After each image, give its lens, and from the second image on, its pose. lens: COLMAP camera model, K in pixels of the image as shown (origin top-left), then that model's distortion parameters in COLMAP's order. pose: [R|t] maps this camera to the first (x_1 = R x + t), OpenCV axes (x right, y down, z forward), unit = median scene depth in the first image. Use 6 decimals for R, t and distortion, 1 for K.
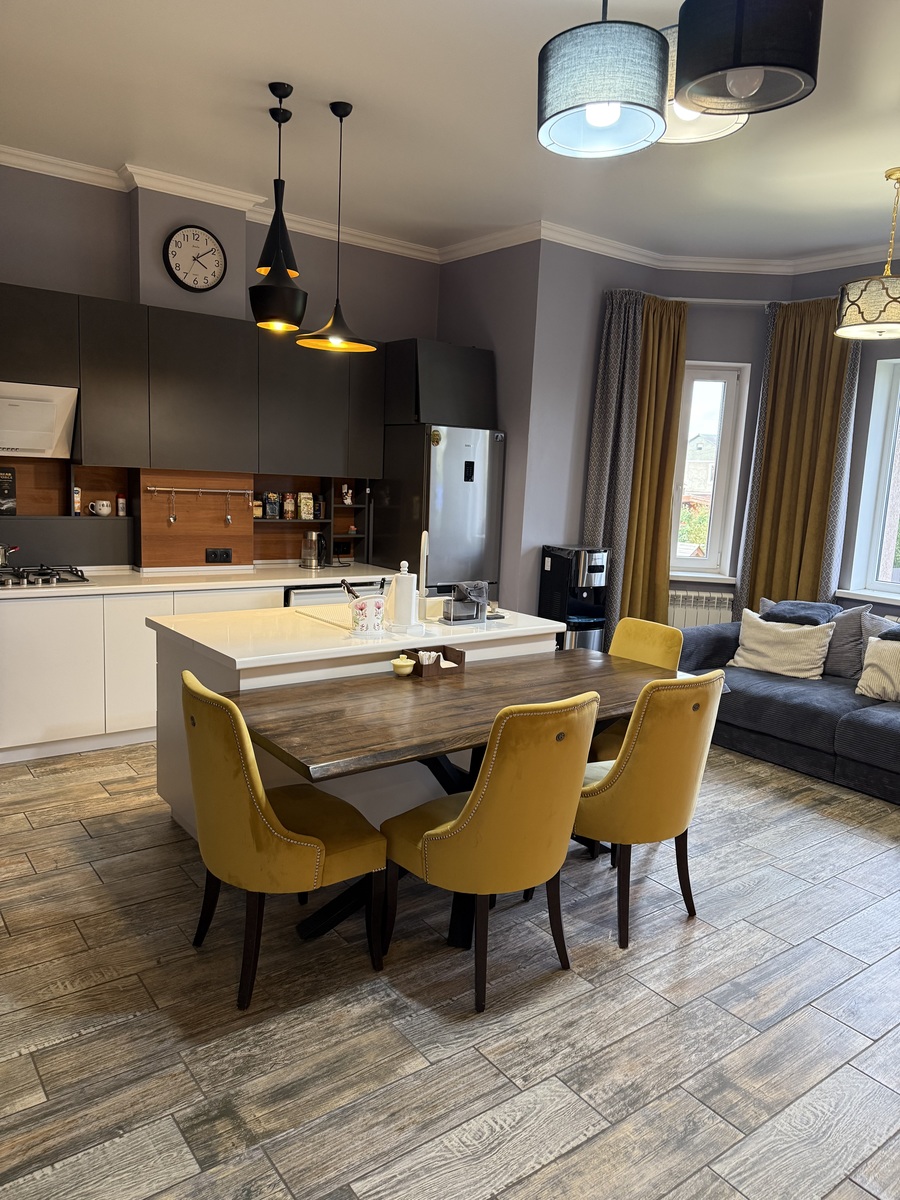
lens RADIAL K [[843.5, 0, 455.3], [0, 843.5, 604.8], [0, 0, 1]] dist [0.017734, -0.013666]
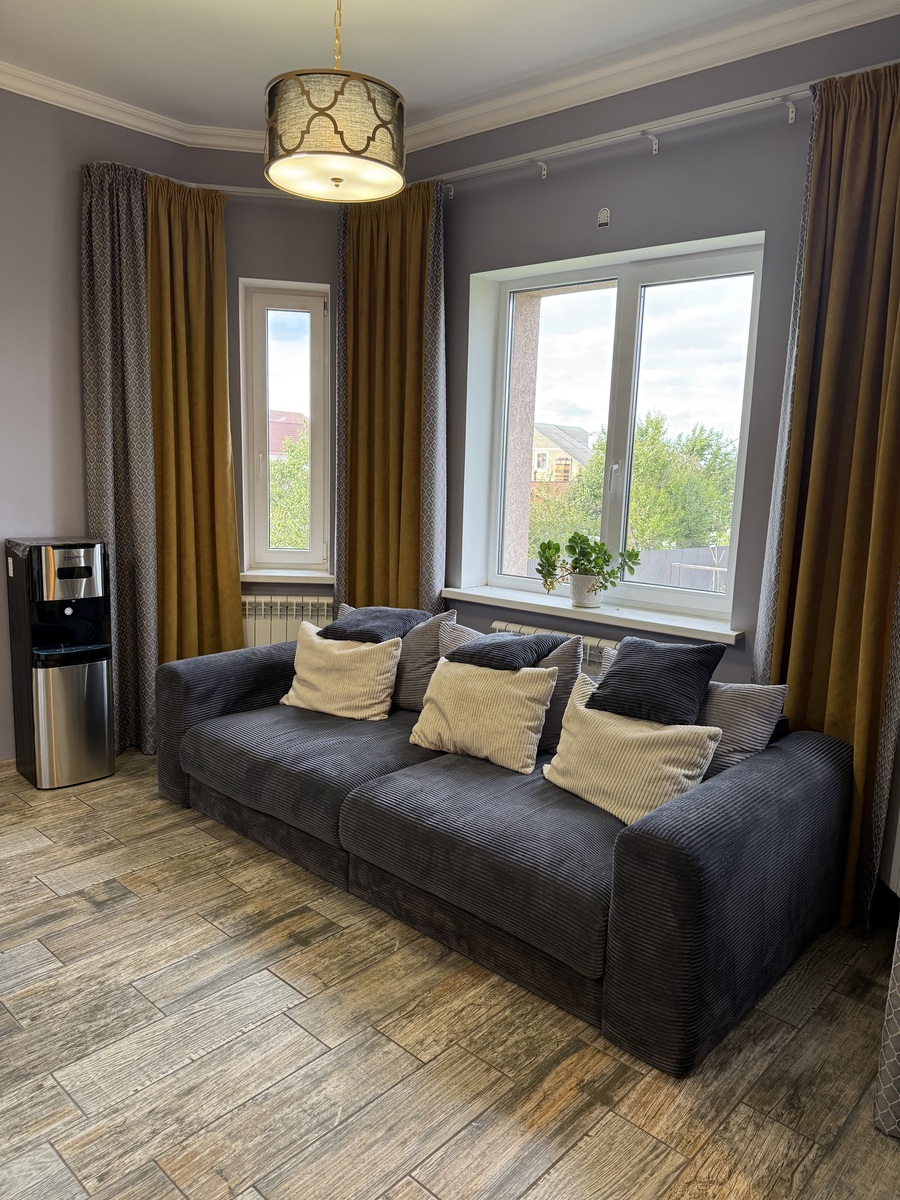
lens RADIAL K [[843.5, 0, 450.8], [0, 843.5, 599.6], [0, 0, 1]] dist [0.017734, -0.013666]
pose [[0.982428, -0.043841, 0.181421, 0.380576], [0.043939, 0.999028, 0.003481, -0.011627], [-0.181397, 0.004552, 0.983399, 0.317899]]
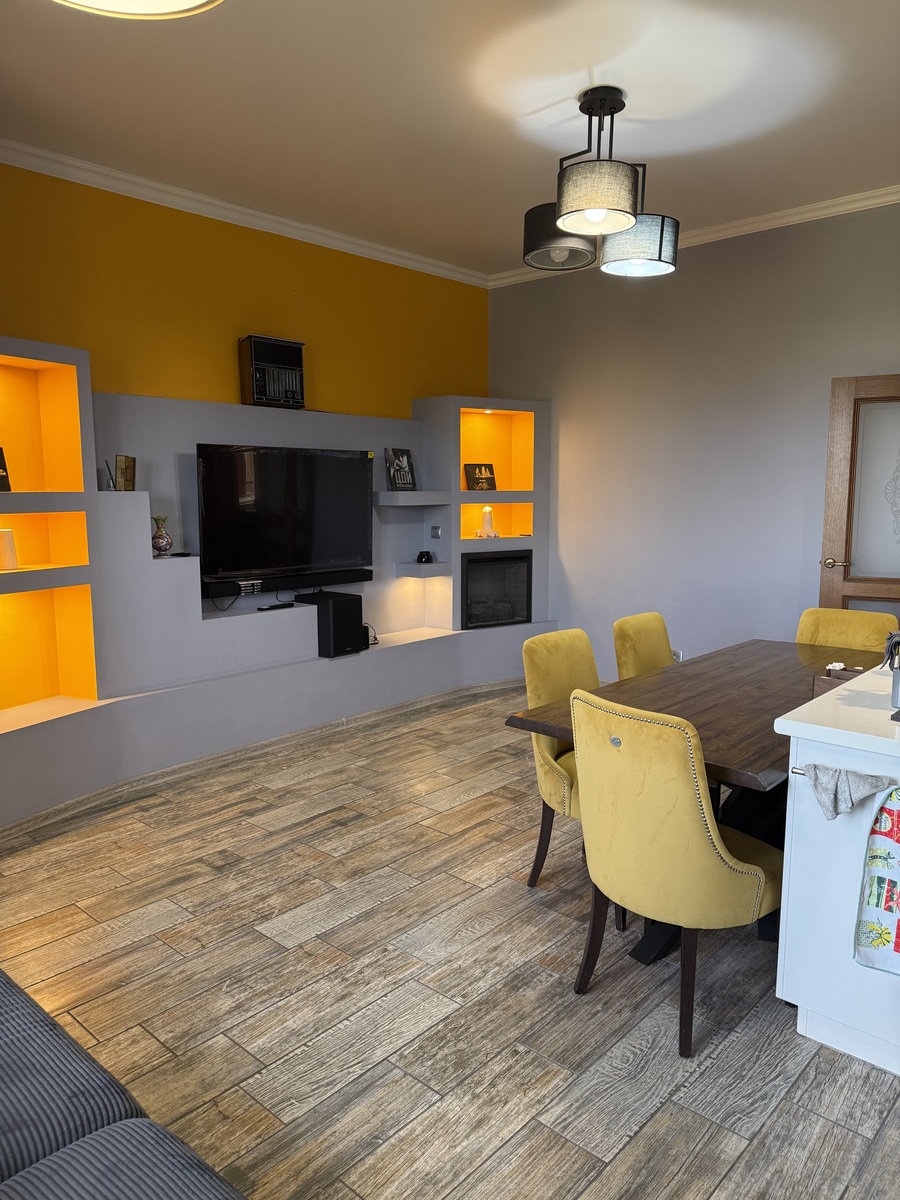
lens RADIAL K [[843.5, 0, 449.5], [0, 843.5, 606.1], [0, 0, 1]] dist [0.017734, -0.013666]
pose [[-0.980839, -0.019342, -0.193855, 0.360517], [-0.075524, 0.954998, 0.286837, -0.153972], [0.179583, 0.295982, -0.938160, 1.172878]]
